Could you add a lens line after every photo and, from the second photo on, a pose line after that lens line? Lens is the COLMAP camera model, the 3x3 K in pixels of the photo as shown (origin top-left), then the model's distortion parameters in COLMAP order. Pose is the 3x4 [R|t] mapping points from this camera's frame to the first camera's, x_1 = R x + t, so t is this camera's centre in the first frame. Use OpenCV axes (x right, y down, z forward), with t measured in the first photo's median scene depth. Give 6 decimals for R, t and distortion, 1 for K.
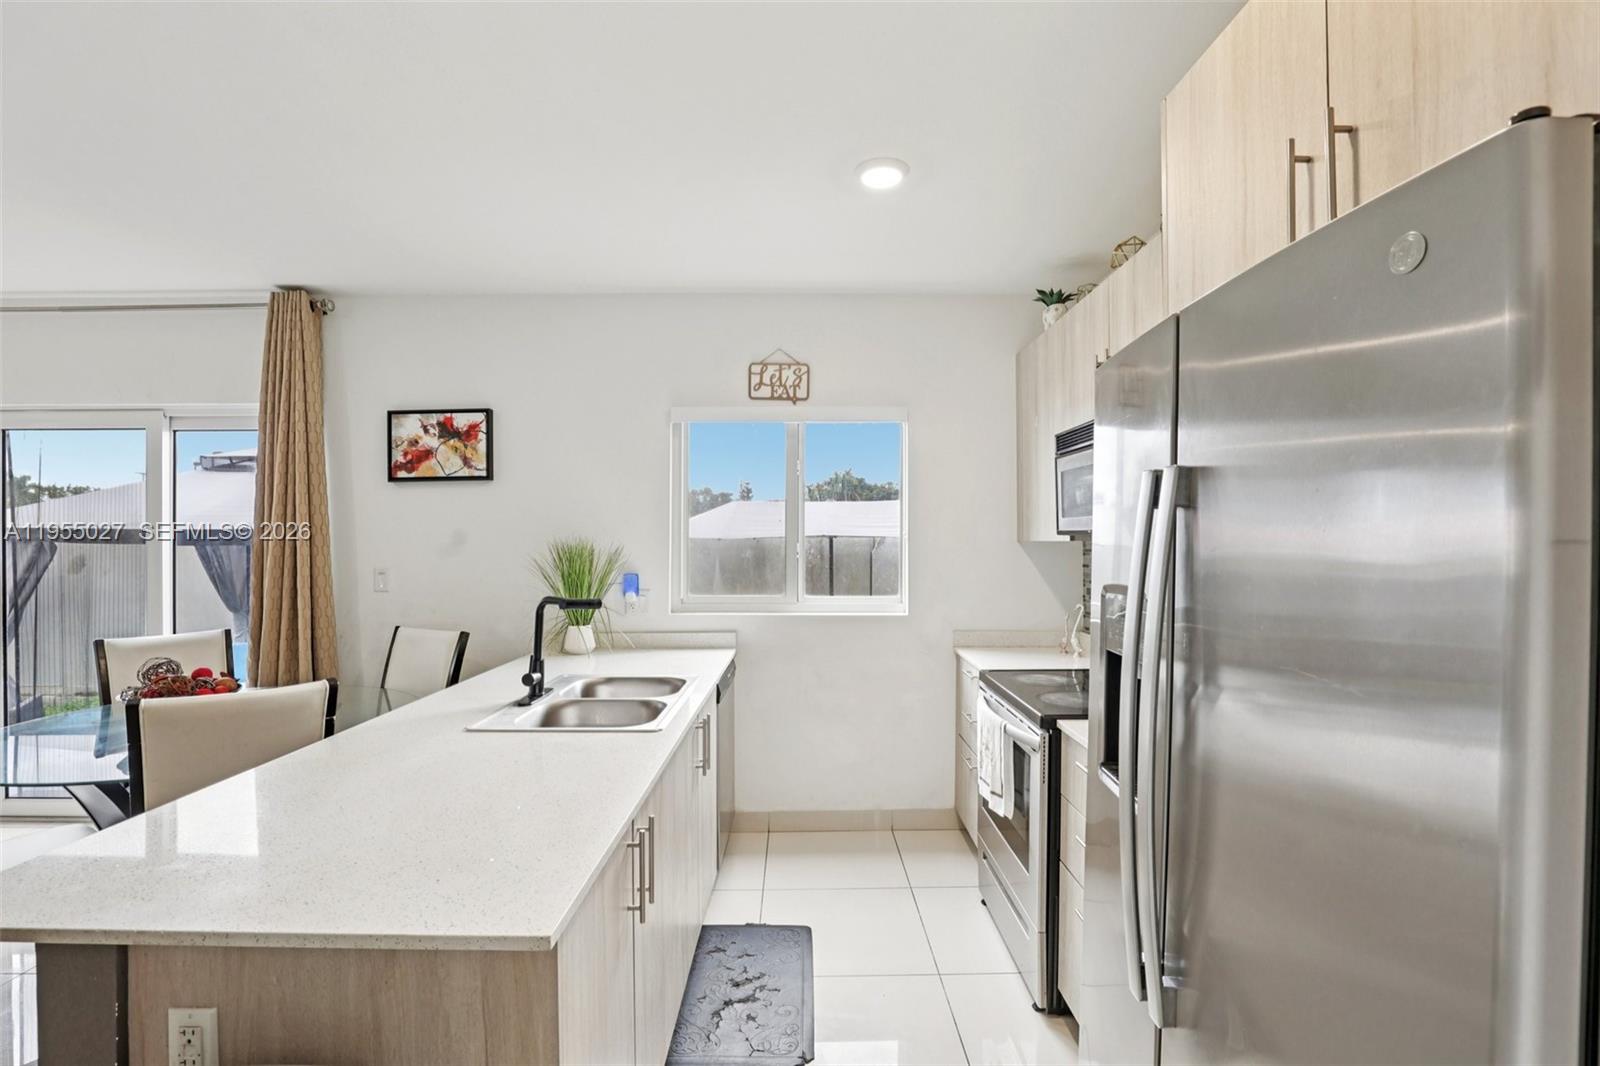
lens RADIAL K [[736.7, 0, 810.9], [0, 736.7, 544.4], [0, 0, 1]] dist [-0.036204, 0.007942]
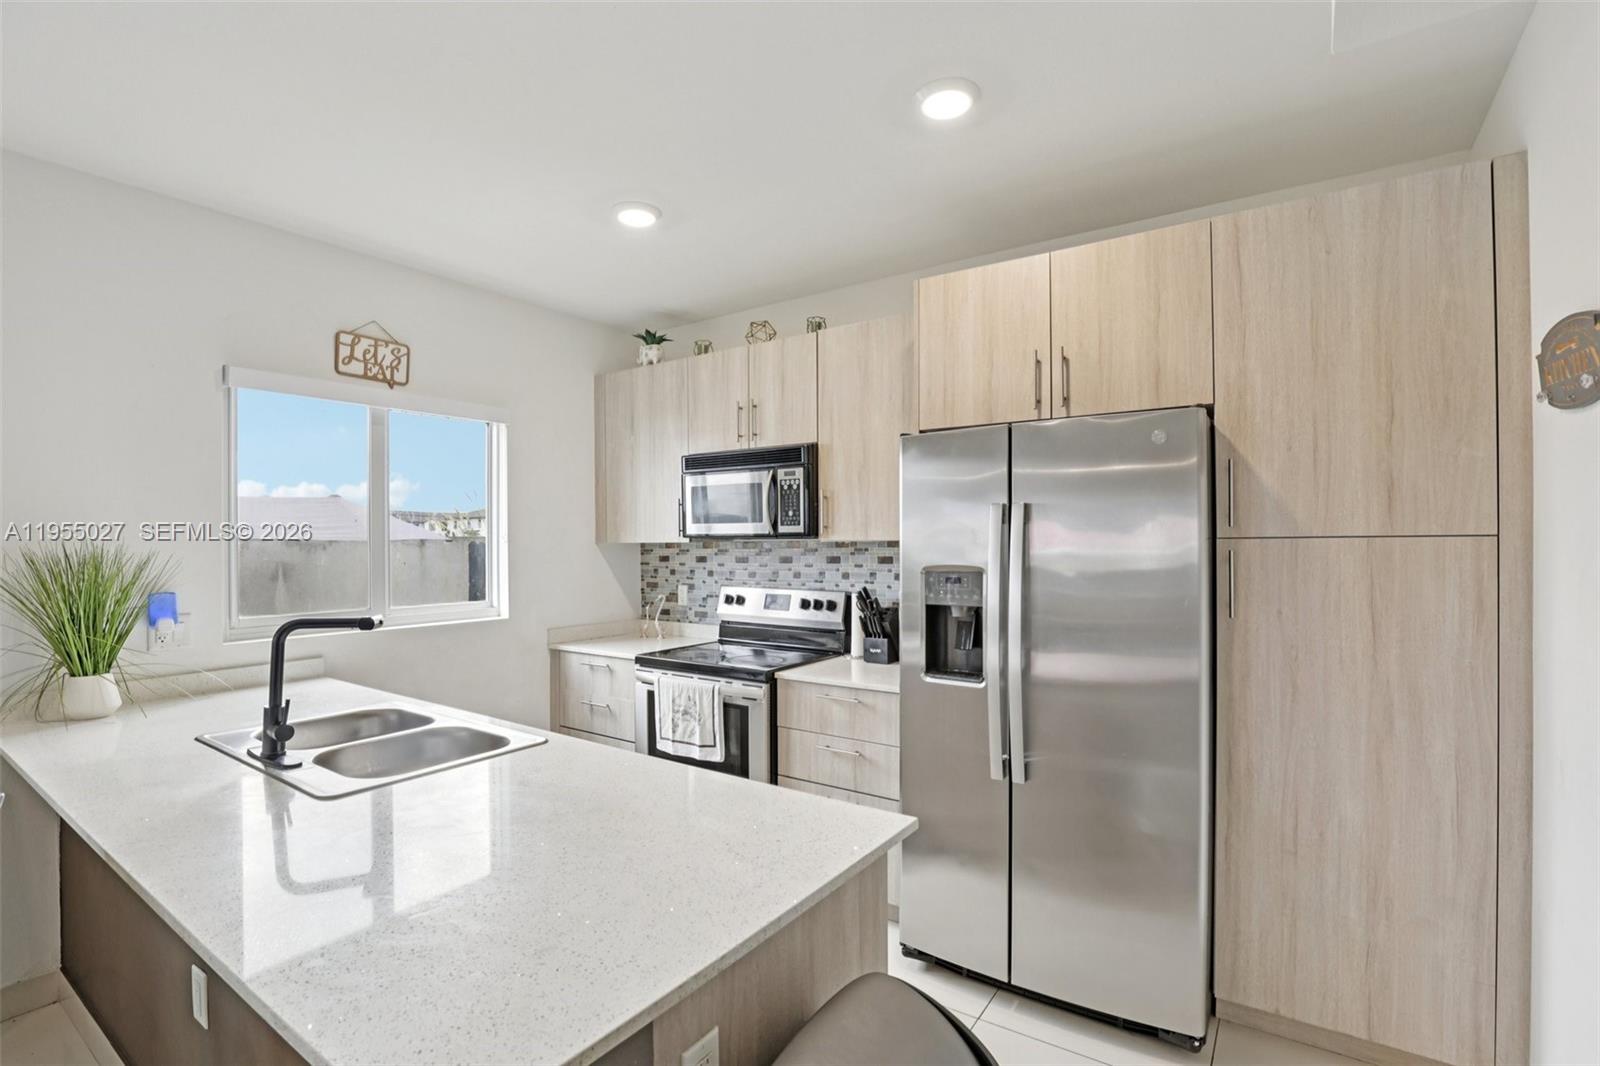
lens RADIAL K [[736.7, 0, 808.2], [0, 736.7, 543.5], [0, 0, 1]] dist [-0.036204, 0.007942]
pose [[0.575212, -0.007492, 0.817970, -0.453708], [0.008434, 0.999959, 0.003228, -0.004316], [-0.817961, 0.005042, 0.575252, 0.098650]]
